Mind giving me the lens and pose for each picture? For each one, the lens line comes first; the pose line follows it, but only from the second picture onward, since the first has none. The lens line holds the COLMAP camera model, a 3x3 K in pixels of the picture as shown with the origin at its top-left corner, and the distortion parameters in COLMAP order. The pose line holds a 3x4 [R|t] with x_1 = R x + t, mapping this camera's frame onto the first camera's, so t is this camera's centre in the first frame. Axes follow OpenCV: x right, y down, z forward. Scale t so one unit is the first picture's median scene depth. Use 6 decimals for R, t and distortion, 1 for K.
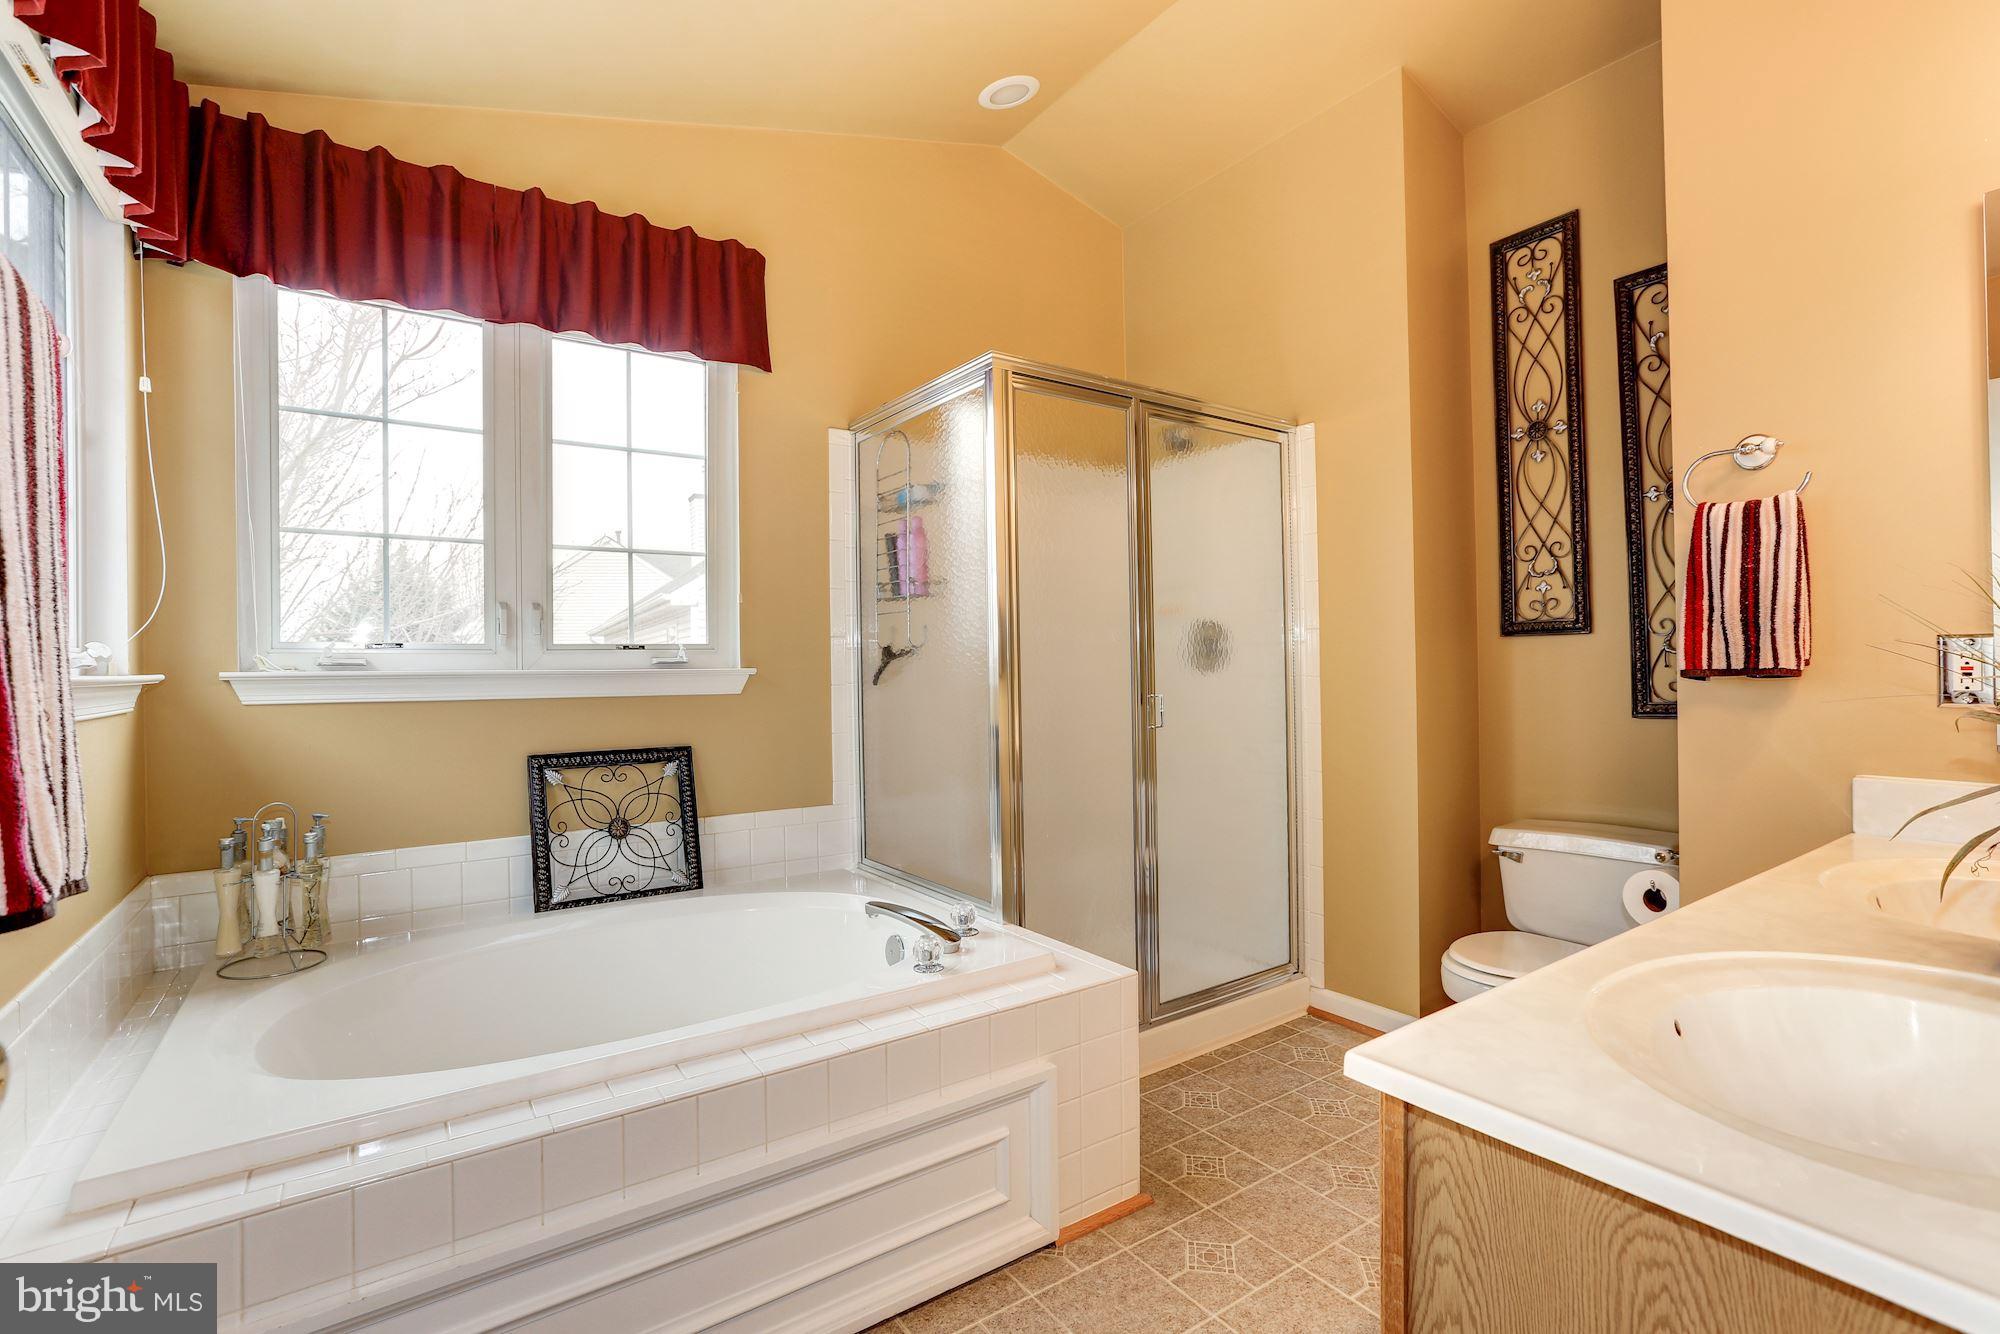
lens RADIAL K [[909.0, 0, 1001.7], [0, 909.0, 663.5], [0, 0, 1]] dist [-0.049562, 0.039049]
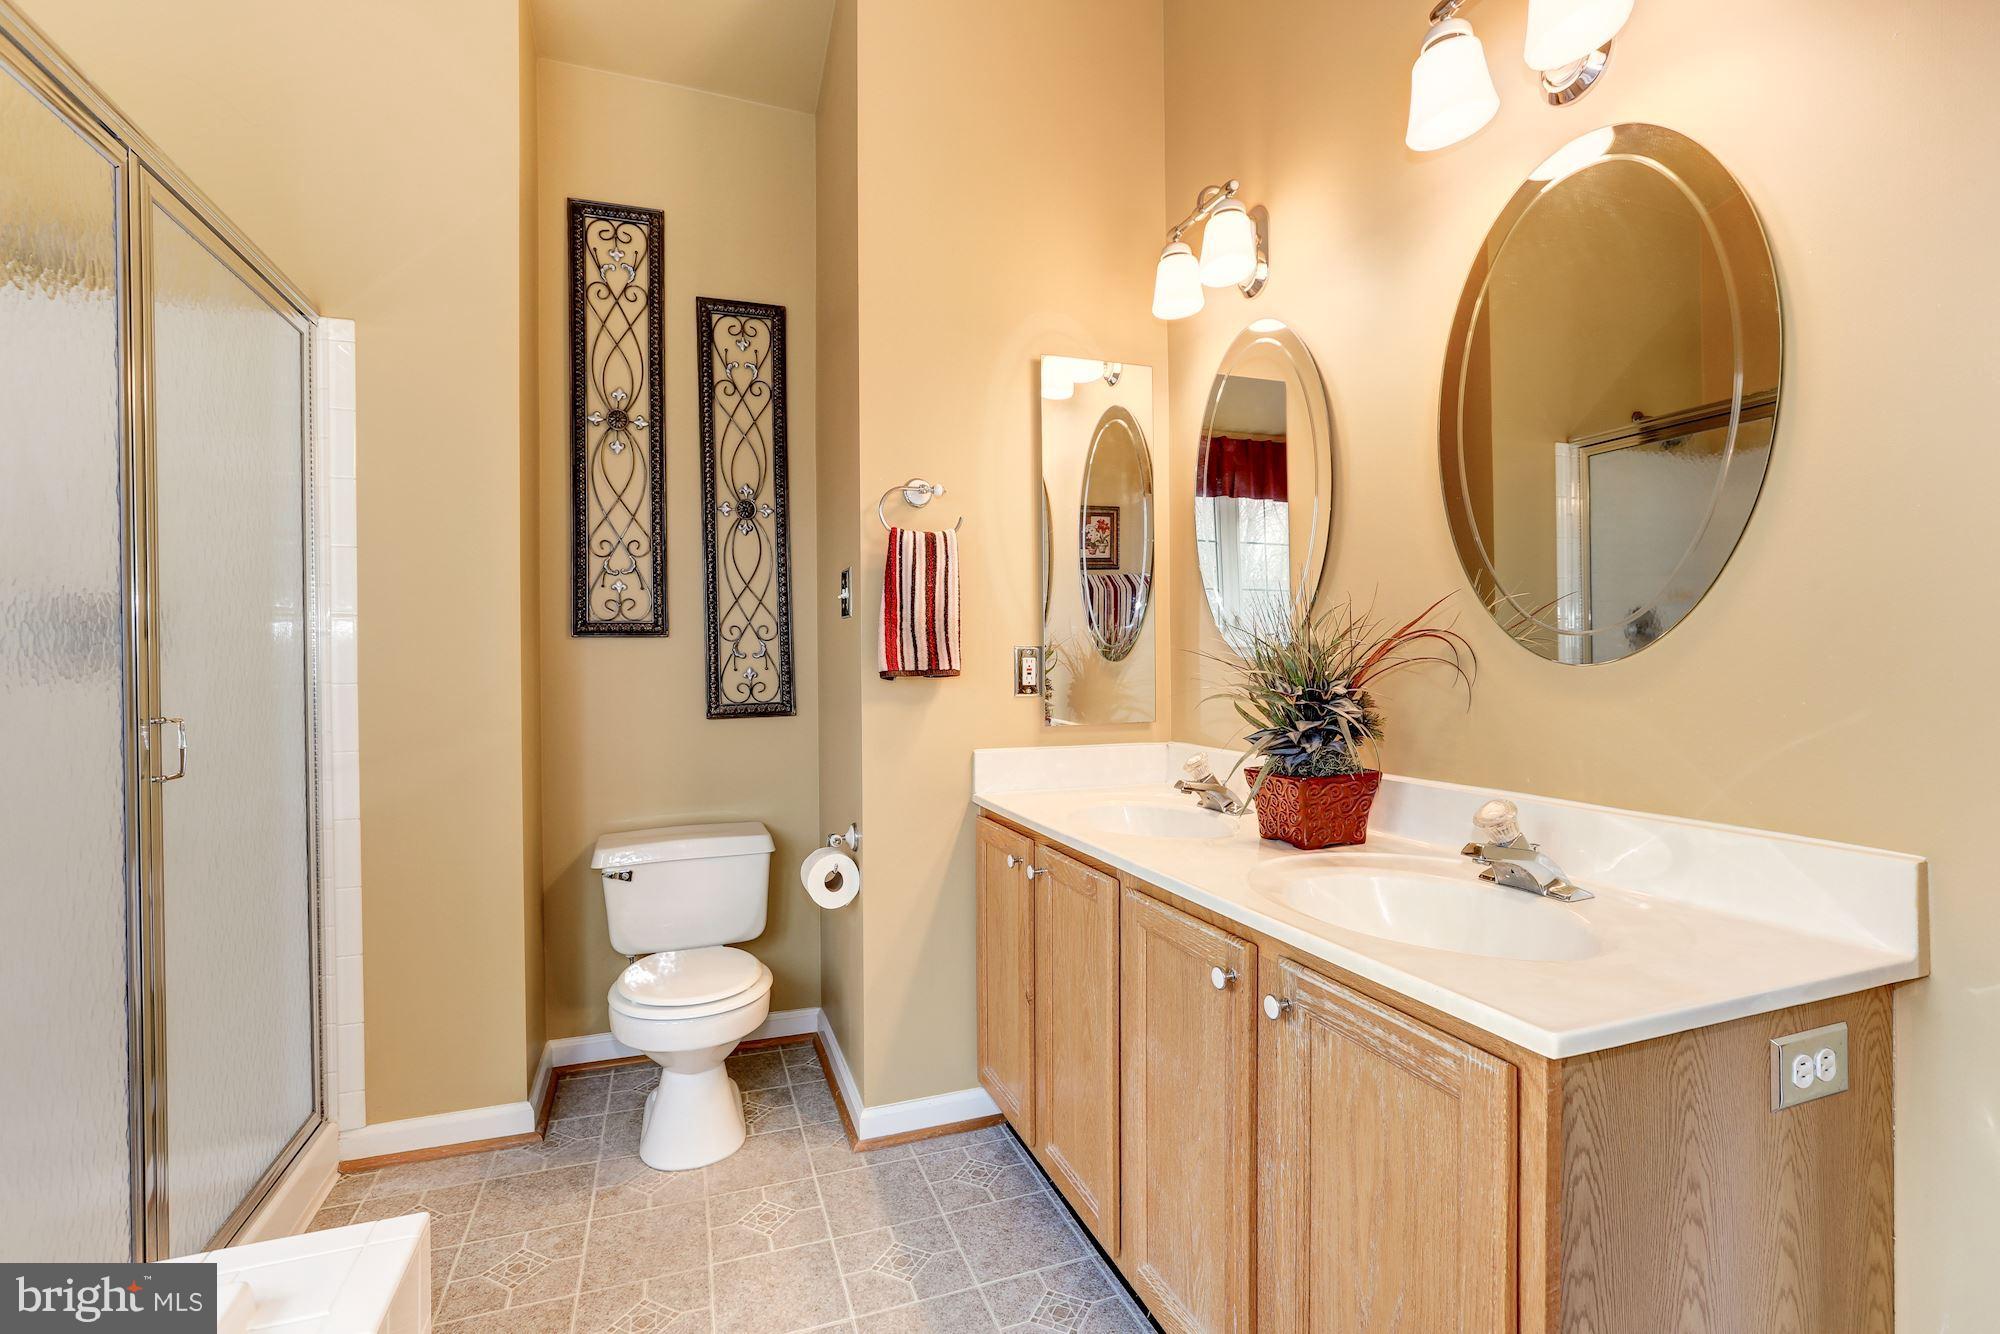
lens RADIAL K [[909.0, 0, 1001.7], [0, 909.0, 663.5], [0, 0, 1]] dist [-0.049562, 0.039049]
pose [[0.265056, 0.008810, 0.964193, -0.208485], [-0.000298, 0.999959, -0.009055, 0.005110], [-0.964233, 0.002112, 0.265047, 0.361724]]
